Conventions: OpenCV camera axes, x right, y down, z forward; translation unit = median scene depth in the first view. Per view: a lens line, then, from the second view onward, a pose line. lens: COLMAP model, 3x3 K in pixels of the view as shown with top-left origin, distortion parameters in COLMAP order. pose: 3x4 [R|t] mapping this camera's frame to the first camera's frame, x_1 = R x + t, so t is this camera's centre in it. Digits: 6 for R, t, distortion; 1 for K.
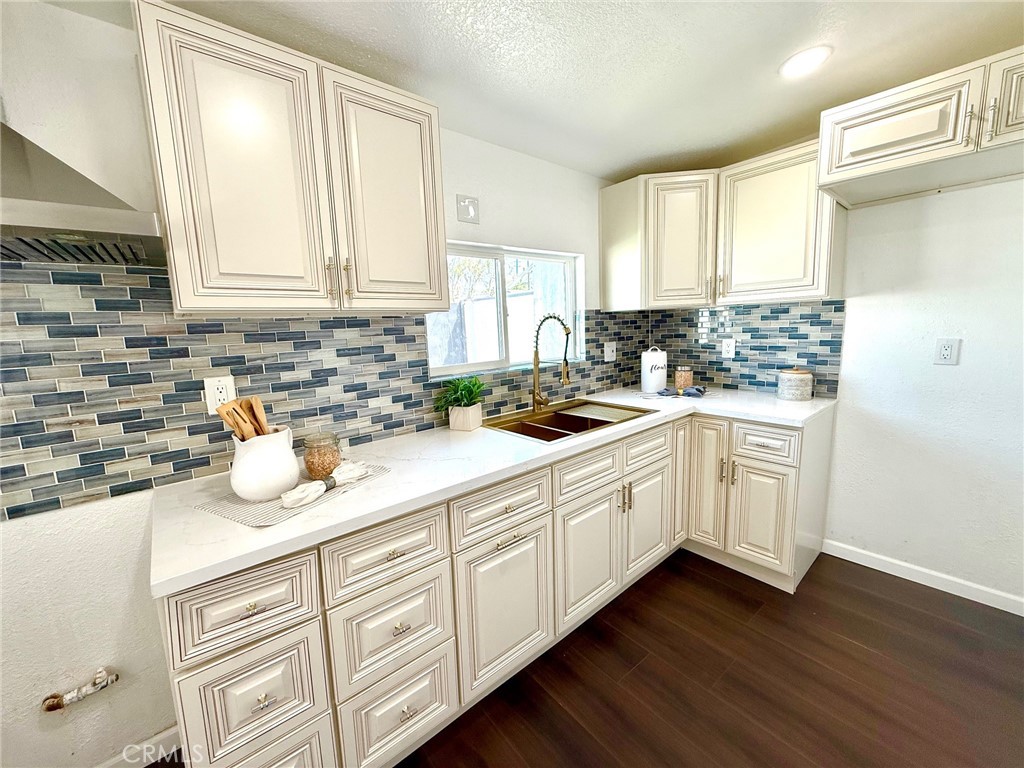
lens RADIAL K [[407.7, 0, 508.5], [0, 407.7, 383.1], [0, 0, 1]] dist [0.000427, 0.000255]
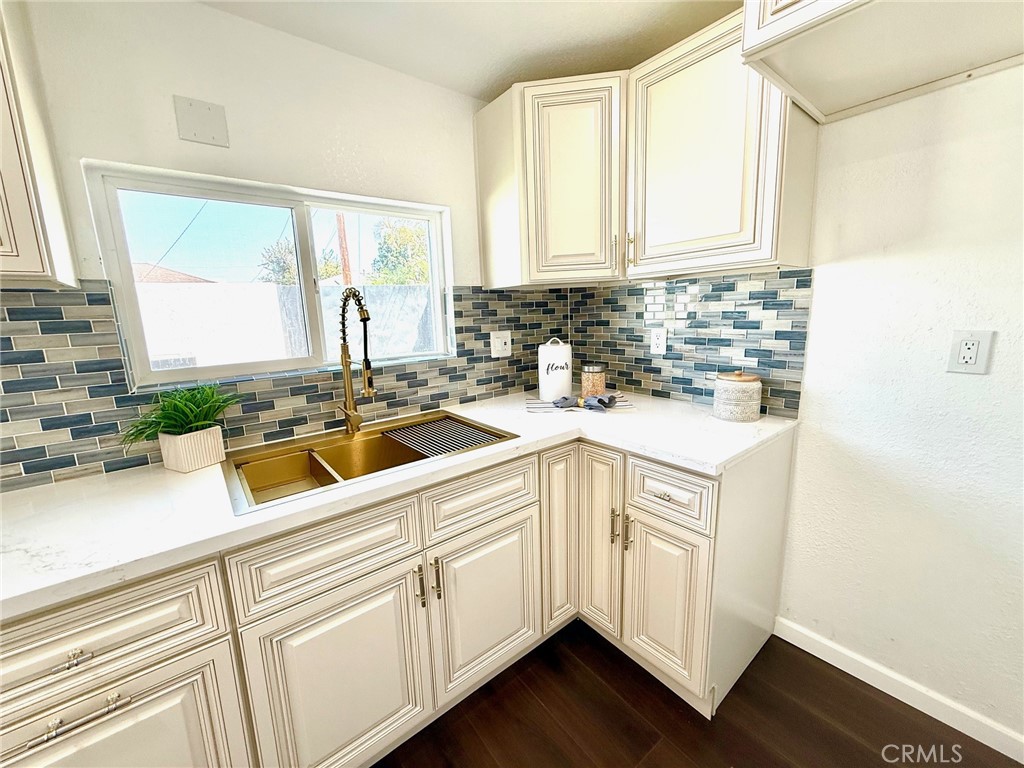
lens RADIAL K [[407.7, 0, 508.5], [0, 407.7, 383.1], [0, 0, 1]] dist [0.000427, 0.000255]
pose [[0.999459, 0.009323, -0.031549, 0.335110], [-0.008221, 0.999357, 0.034895, -0.037905], [0.031854, -0.034616, 0.998893, 0.304033]]
